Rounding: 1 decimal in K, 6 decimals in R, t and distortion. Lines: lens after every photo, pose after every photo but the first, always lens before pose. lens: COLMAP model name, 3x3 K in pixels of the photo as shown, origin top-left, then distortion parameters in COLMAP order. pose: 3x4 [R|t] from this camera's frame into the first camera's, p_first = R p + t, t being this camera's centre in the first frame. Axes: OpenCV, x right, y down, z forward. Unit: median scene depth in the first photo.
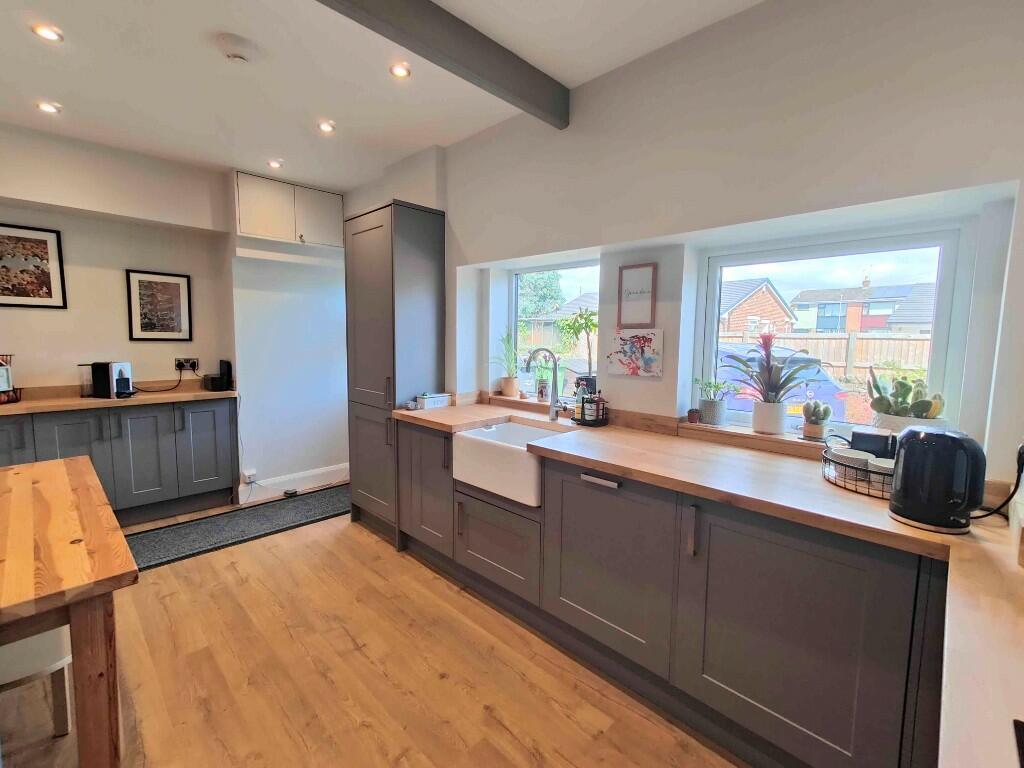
lens RADIAL K [[449.9, 0, 511.4], [0, 449.9, 379.2], [0, 0, 1]] dist [0.006228, 0.001657]
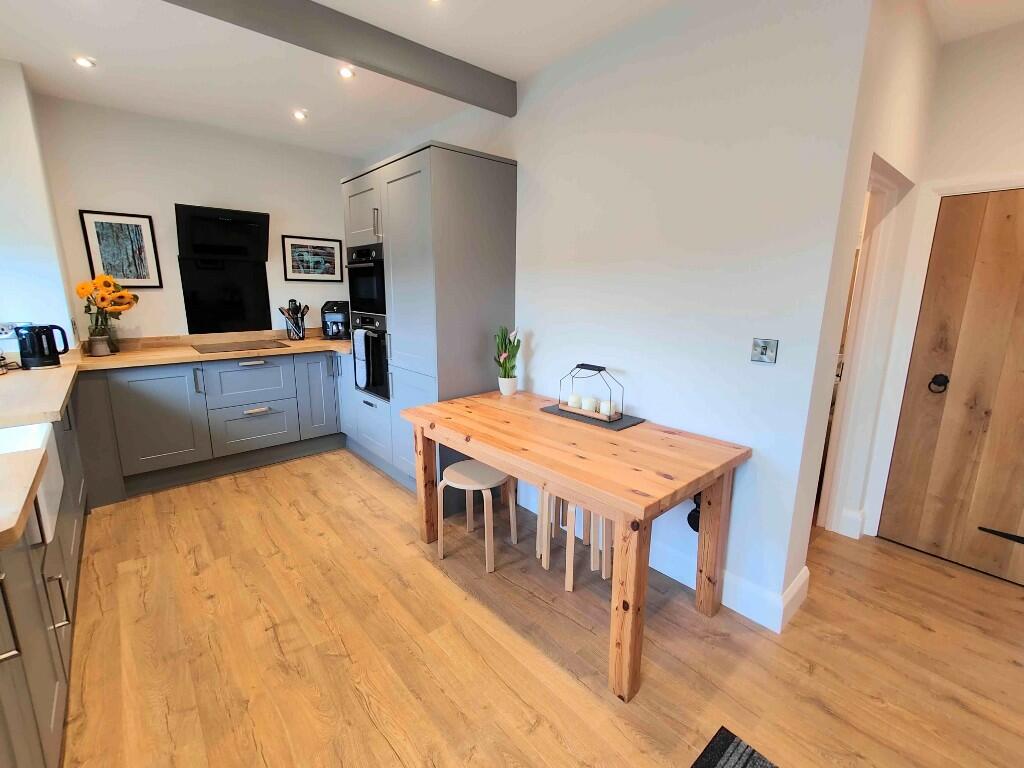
lens RADIAL K [[449.9, 0, 511.4], [0, 449.9, 379.2], [0, 0, 1]] dist [0.006228, 0.001657]
pose [[-0.996658, -0.037496, 0.072569, -0.653073], [-0.014098, 0.954046, 0.299327, -0.140592], [-0.080457, 0.297304, -0.951387, 1.260531]]
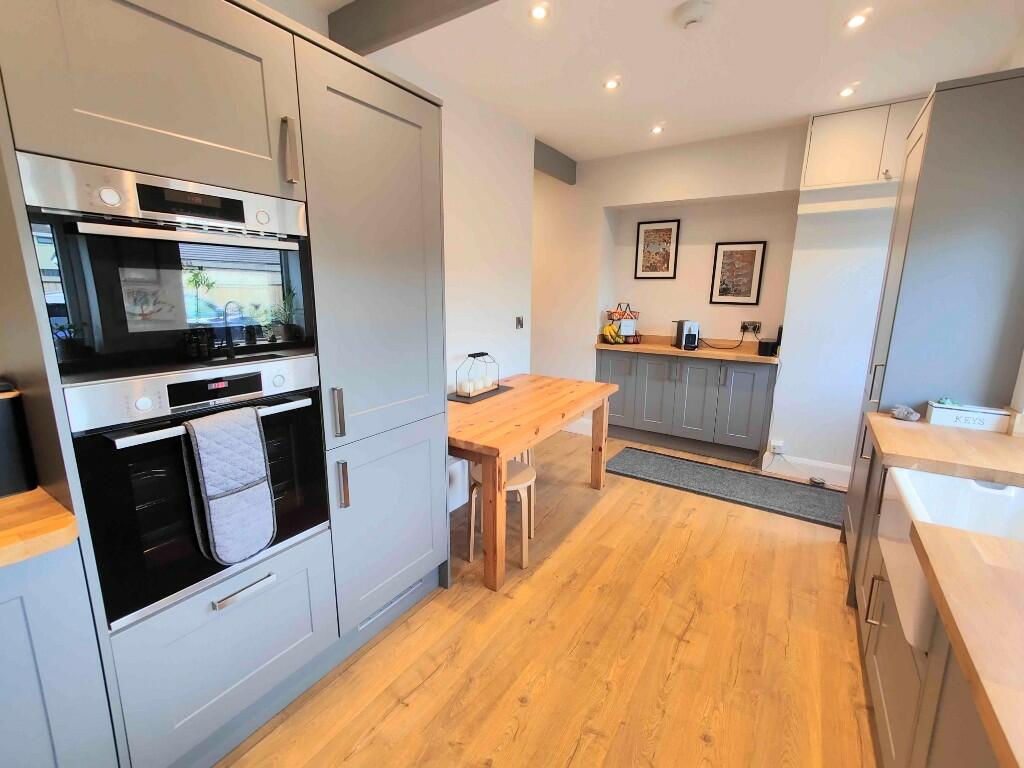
lens RADIAL K [[449.9, 0, 511.4], [0, 449.9, 379.2], [0, 0, 1]] dist [0.006228, 0.001657]
pose [[0.192841, 0.182787, -0.964055, 0.295685], [-0.104375, 0.980743, 0.165073, -0.038774], [0.975663, 0.068790, 0.208205, 0.312148]]
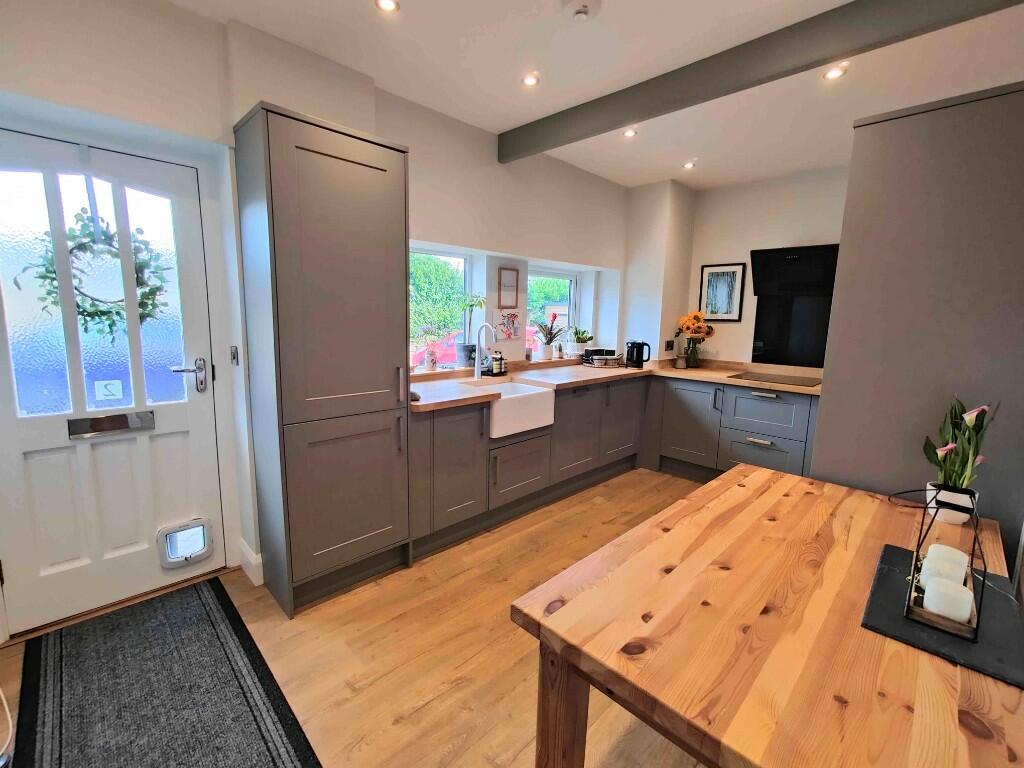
lens RADIAL K [[449.9, 0, 511.4], [0, 449.9, 379.2], [0, 0, 1]] dist [0.006228, 0.001657]
pose [[0.015284, -0.159347, 0.987104, -1.098590], [0.075362, 0.984595, 0.157775, -0.098083], [-0.997039, 0.071979, 0.027058, 0.800983]]
